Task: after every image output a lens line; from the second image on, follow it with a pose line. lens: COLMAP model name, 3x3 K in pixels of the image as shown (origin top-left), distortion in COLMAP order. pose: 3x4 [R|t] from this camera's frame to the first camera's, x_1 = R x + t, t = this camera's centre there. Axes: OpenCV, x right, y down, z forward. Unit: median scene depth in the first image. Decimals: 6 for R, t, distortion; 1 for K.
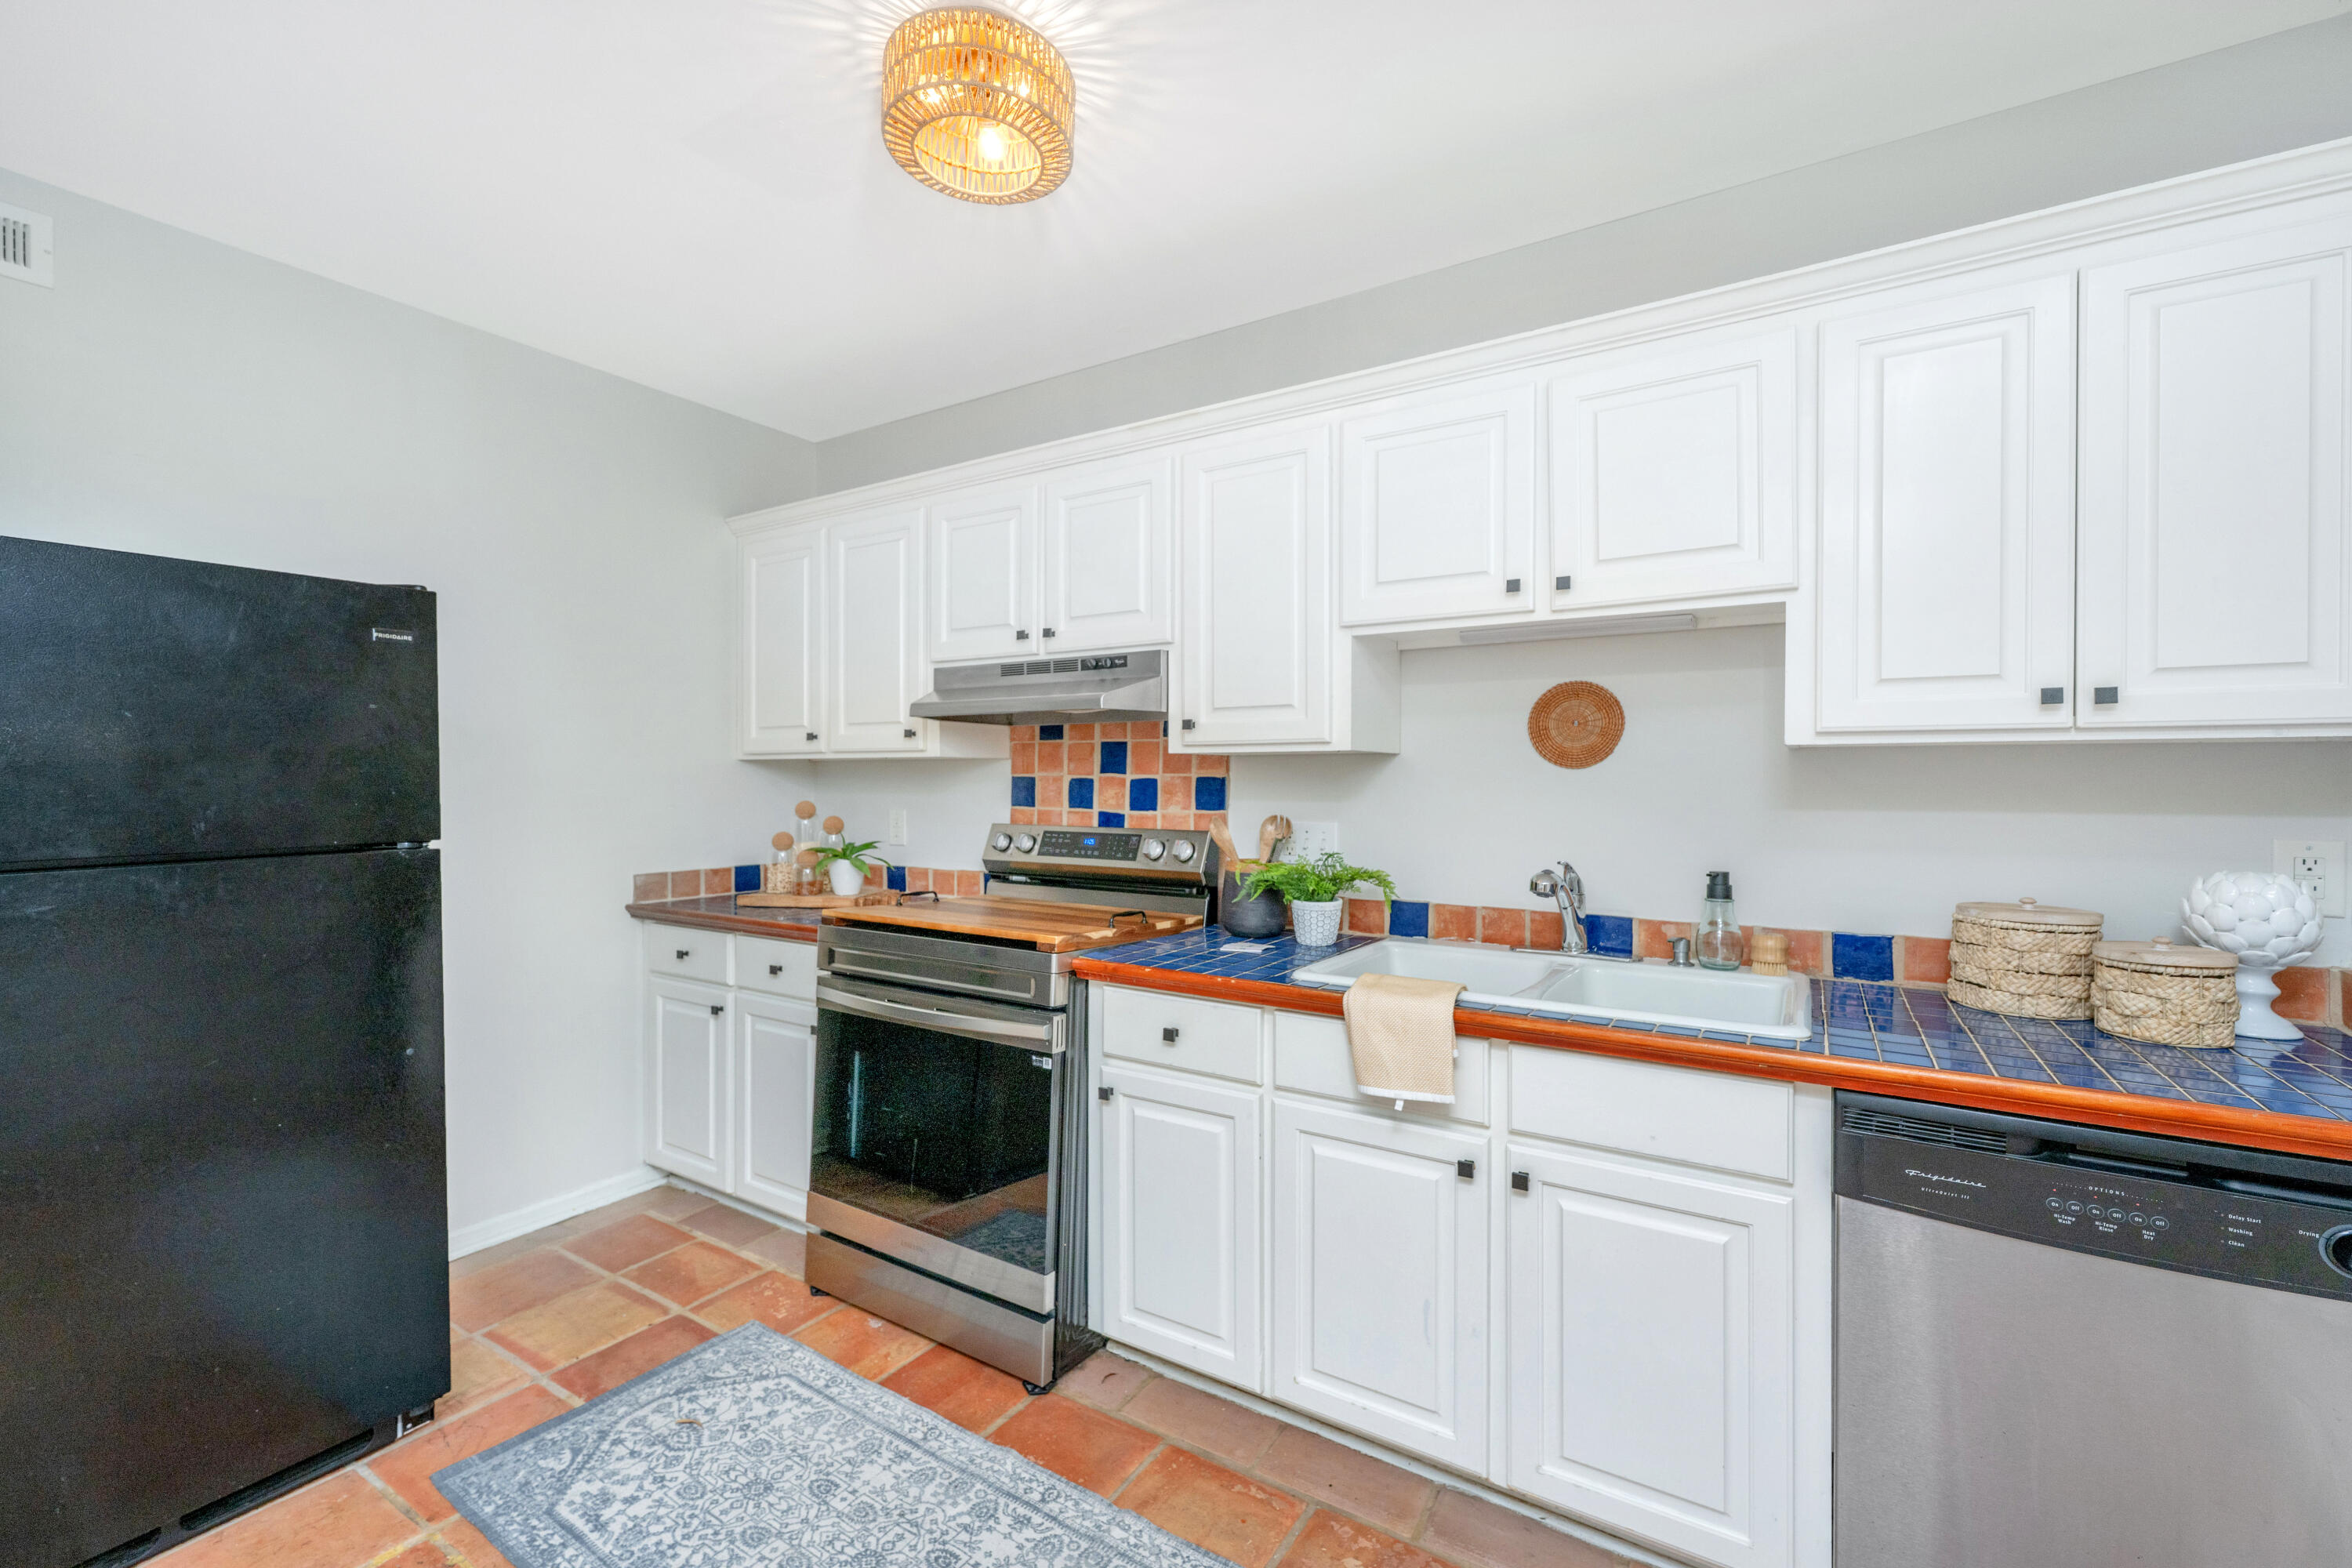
lens RADIAL K [[942.1, 0, 1178.7], [0, 942.1, 777.6], [0, 0, 1]] dist [-0.001947, -0.000252]
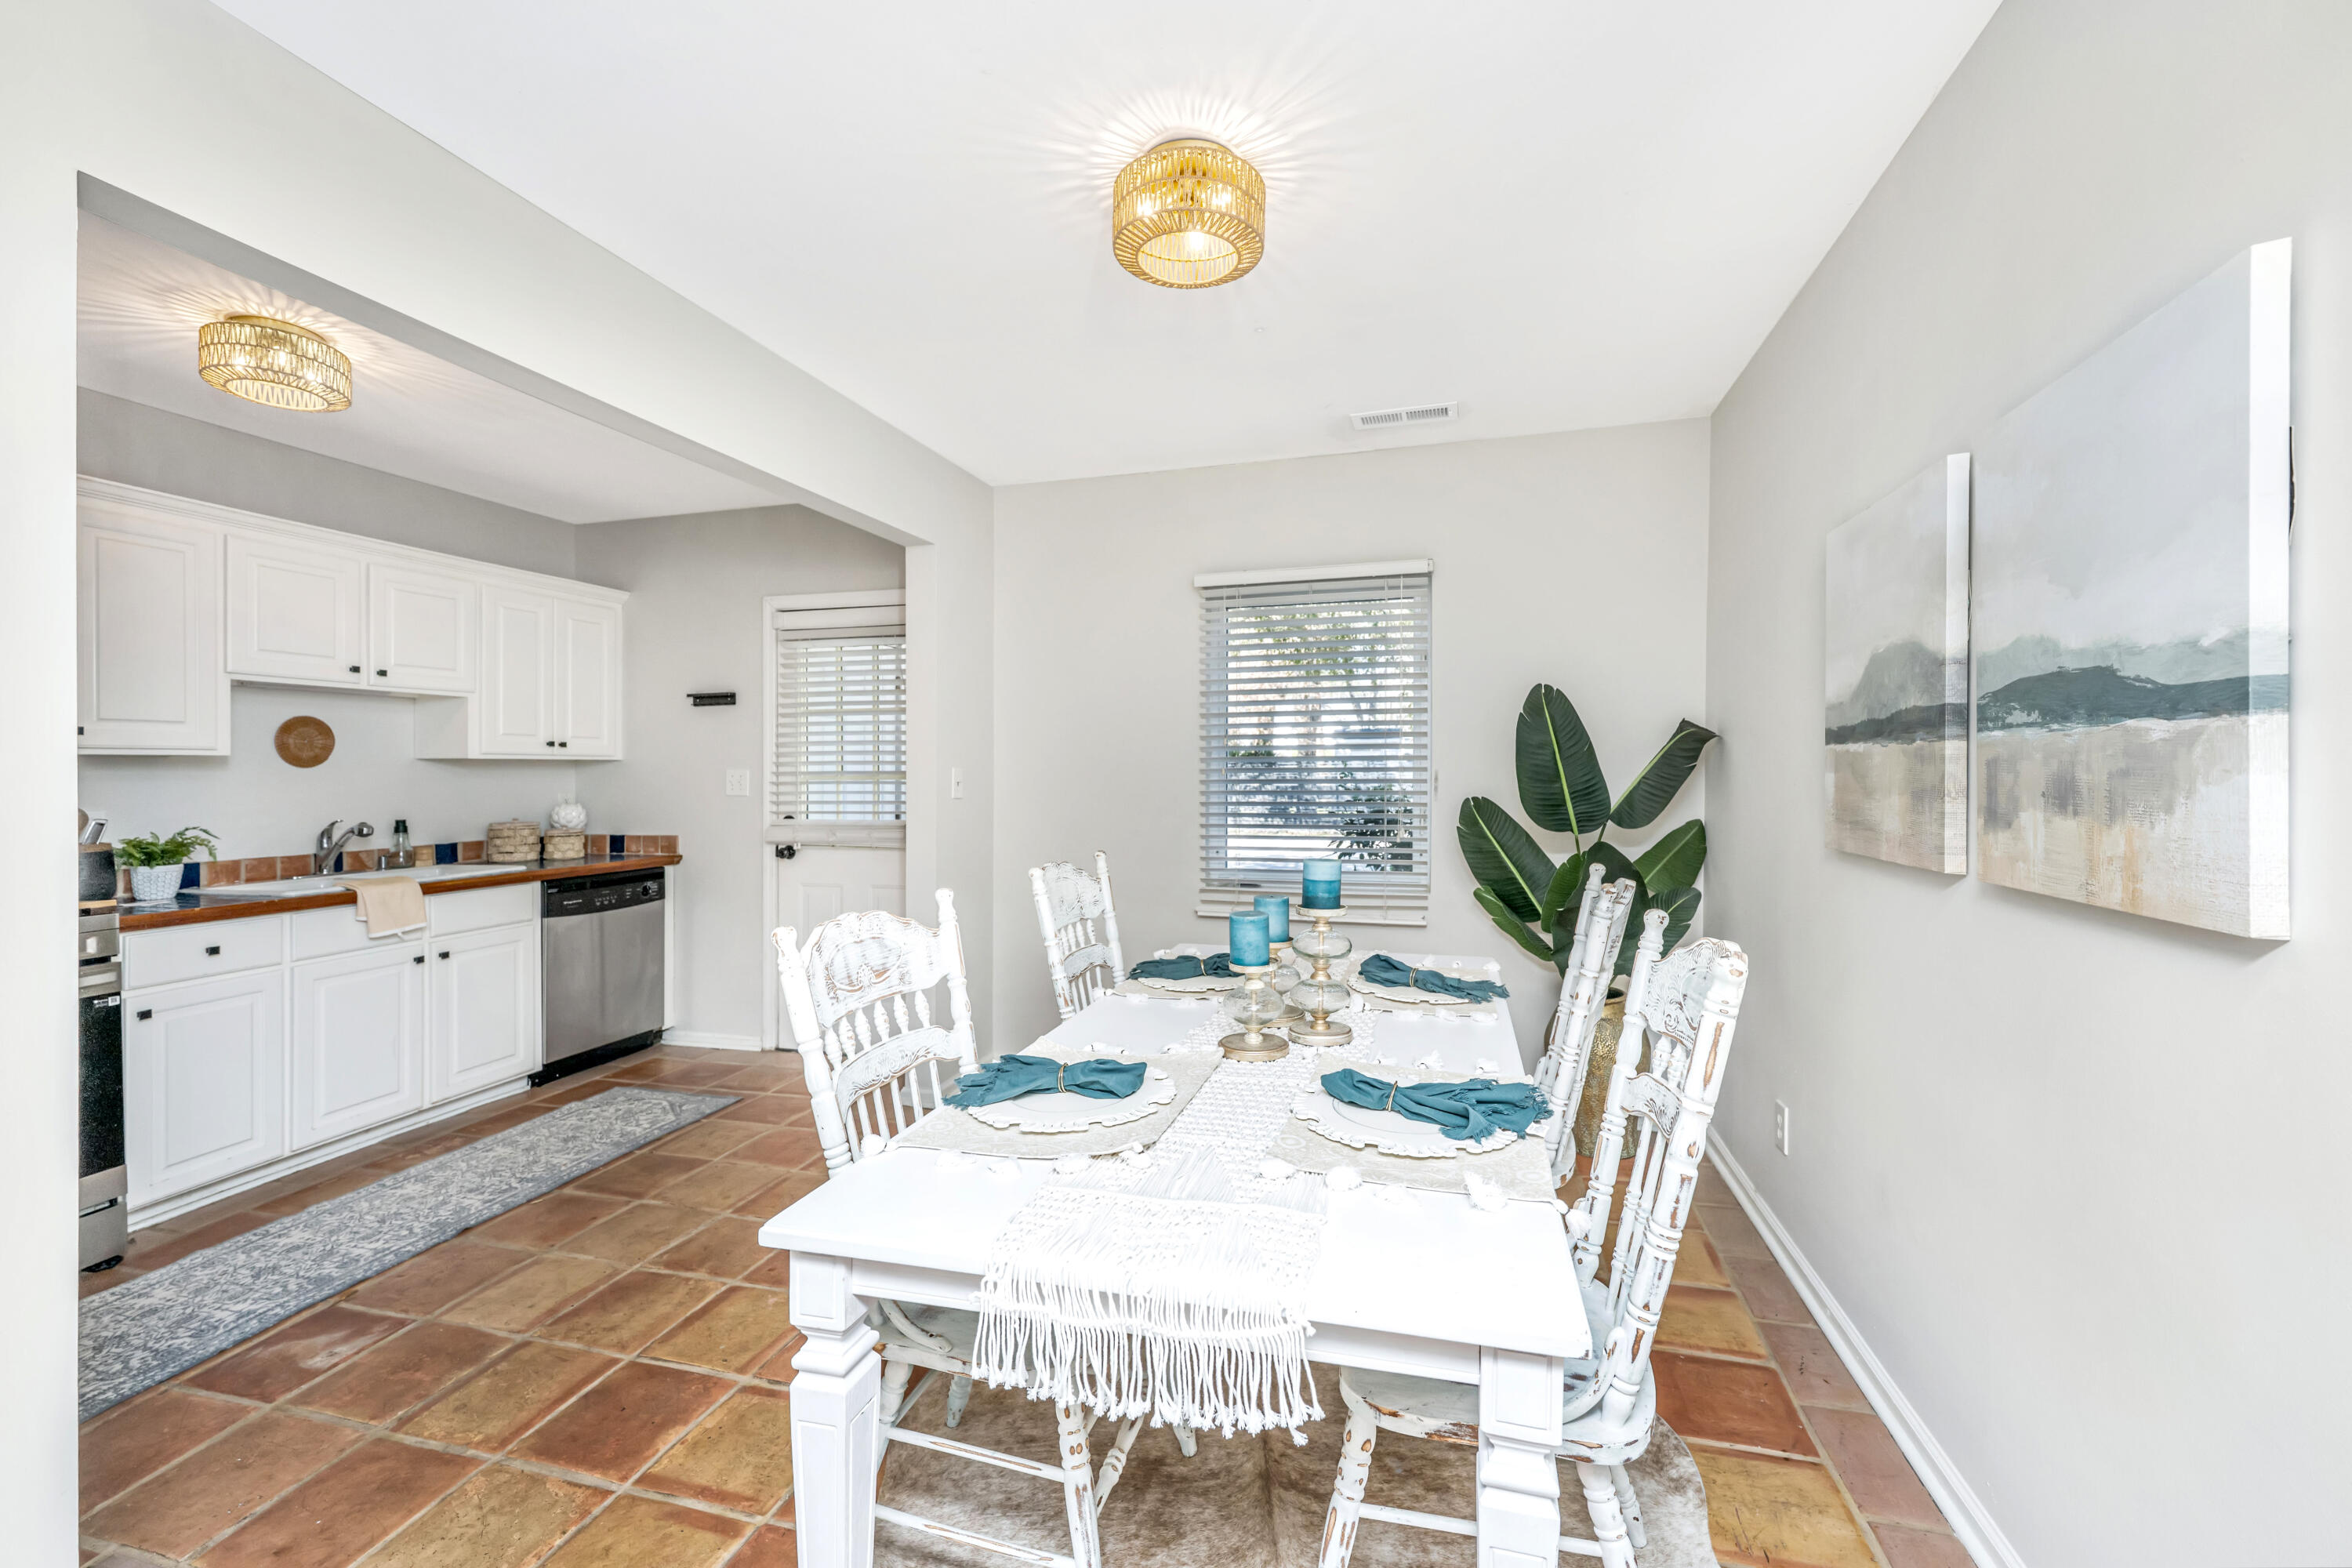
lens RADIAL K [[942.9, 0, 1183.3], [0, 942.9, 766.0], [0, 0, 1]] dist [0.000121, -0.000608]
pose [[-0.282357, 0.003786, 0.959302, -1.772481], [0.006579, 0.999976, -0.002010, 0.000456], [-0.959287, 0.005743, -0.282375, -0.033187]]
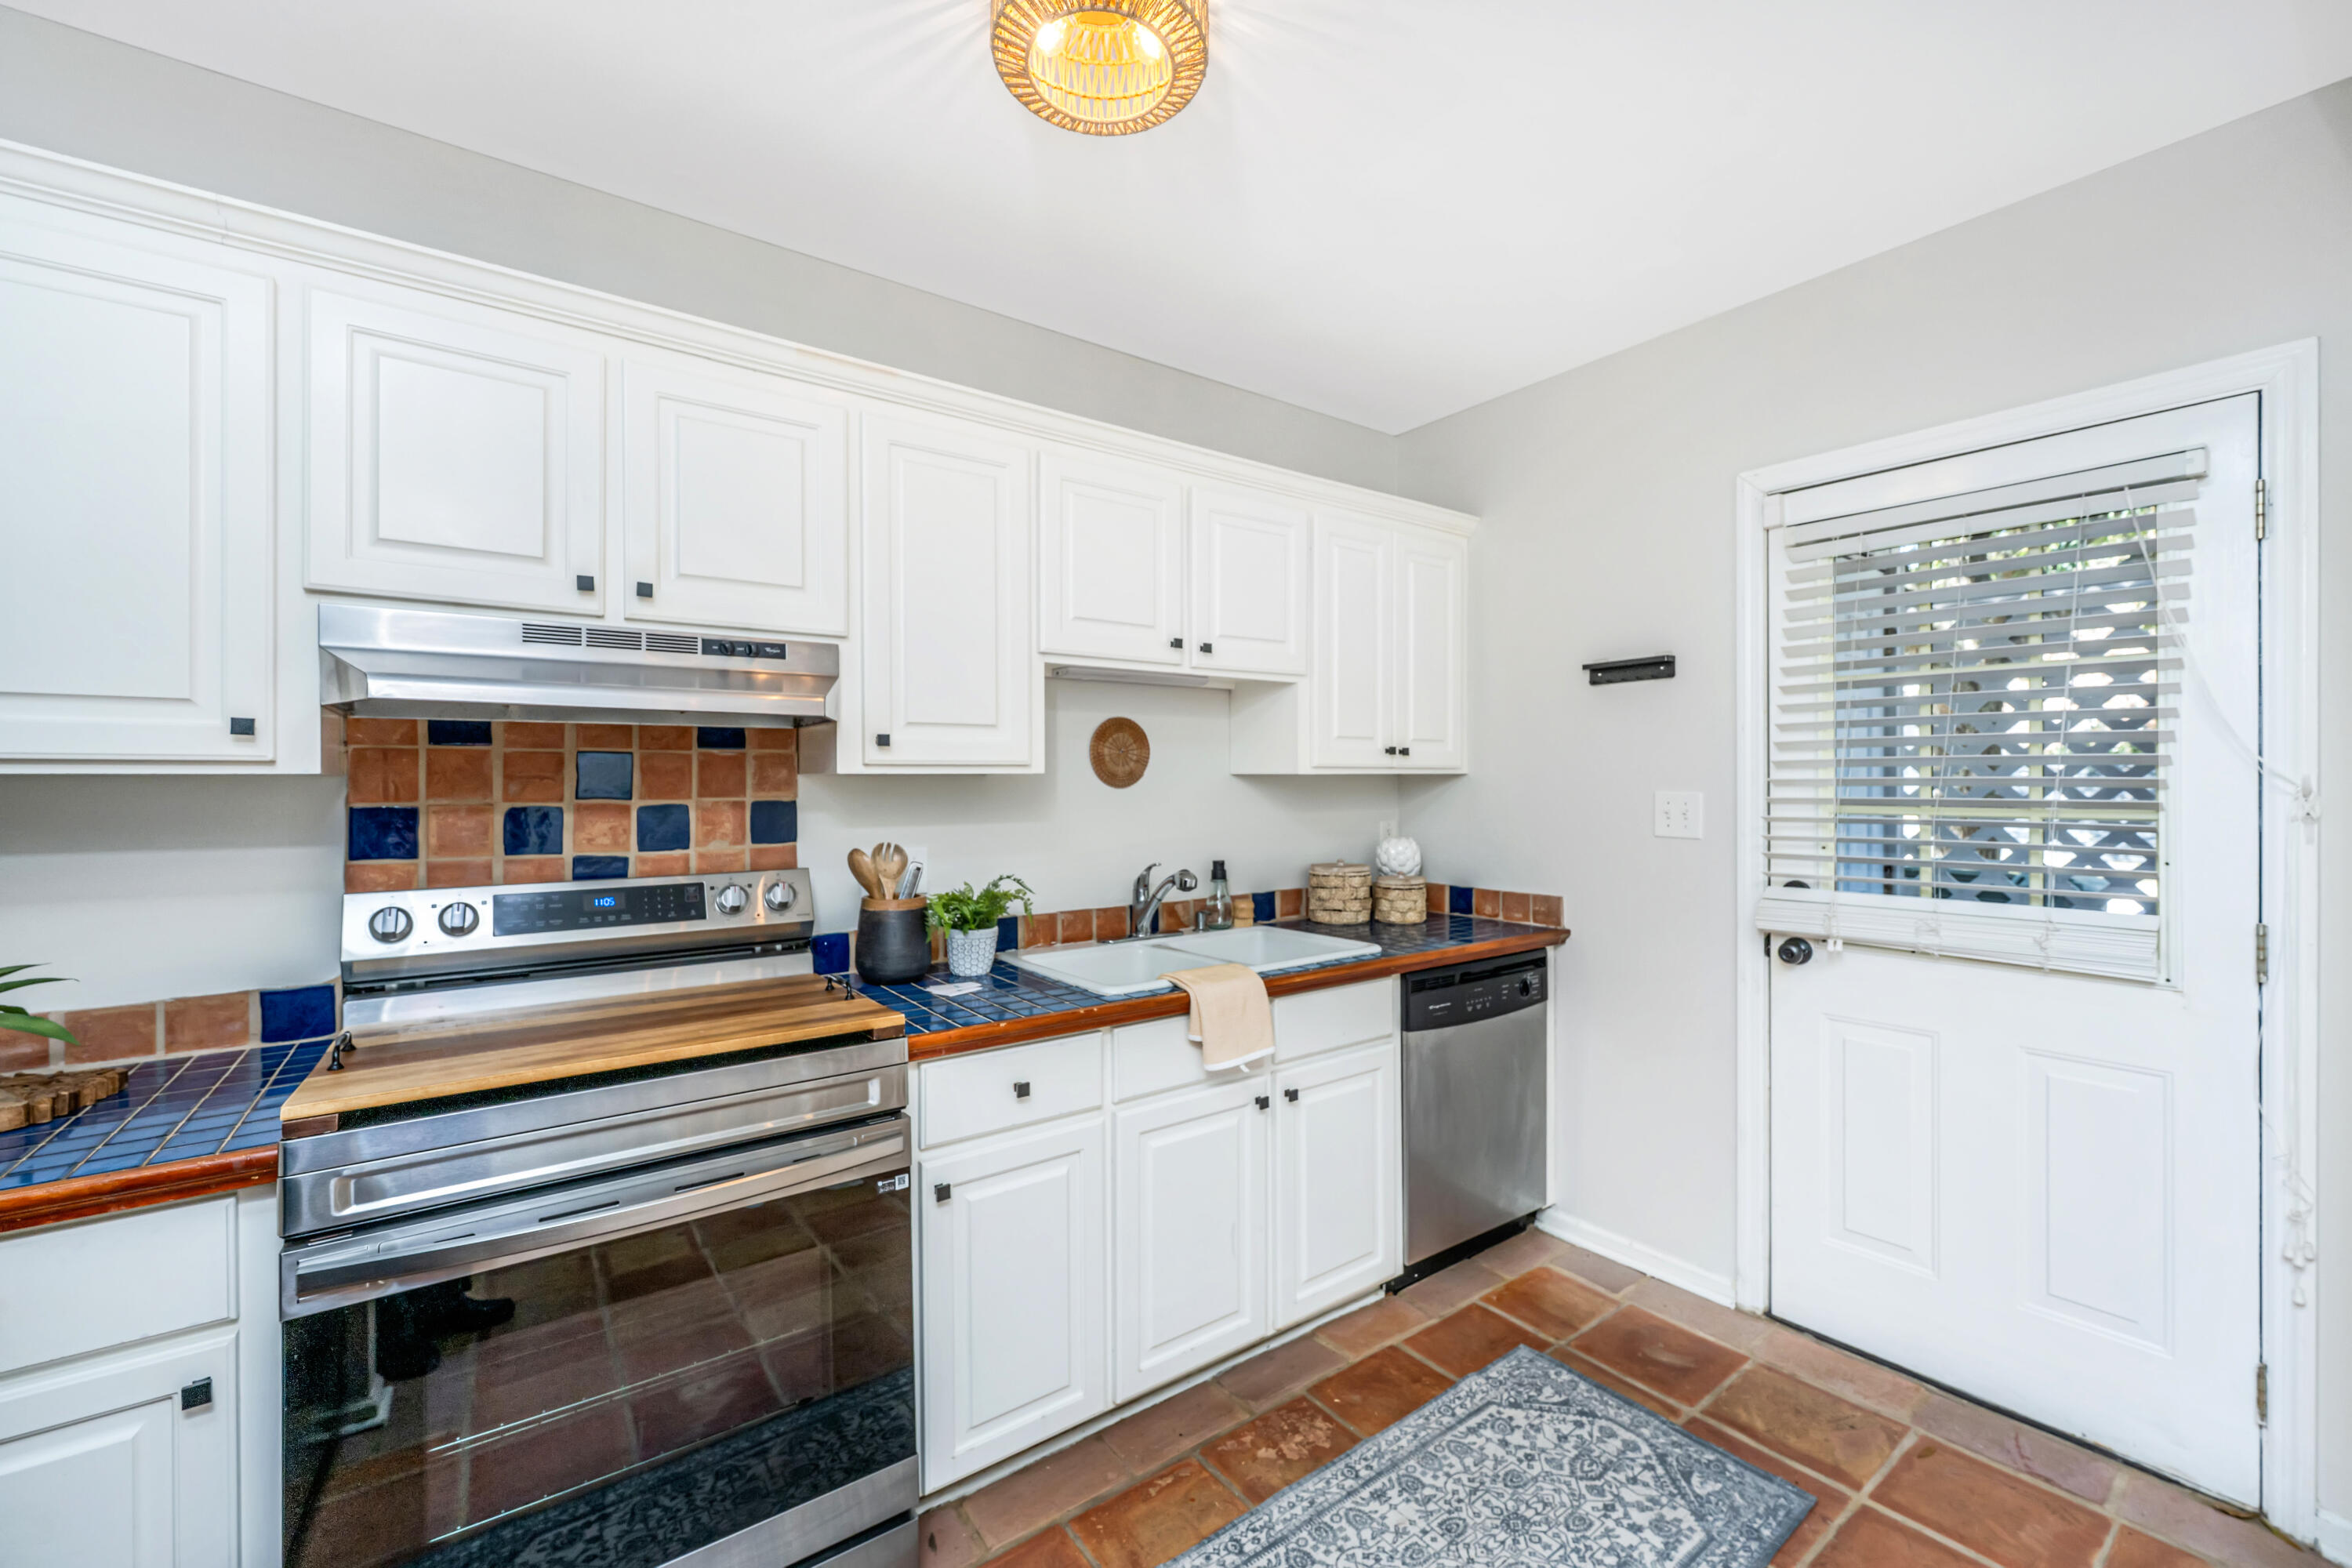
lens RADIAL K [[969.5, 0, 1187.8], [0, 969.5, 776.4], [0, 0, 1]] dist [-0.003276, -0.000212]
pose [[0.364958, 0.001051, 0.931023, -0.784990], [0.005298, 0.999981, -0.003206, -0.022231], [-0.931009, 0.006103, 0.364946, 0.491974]]
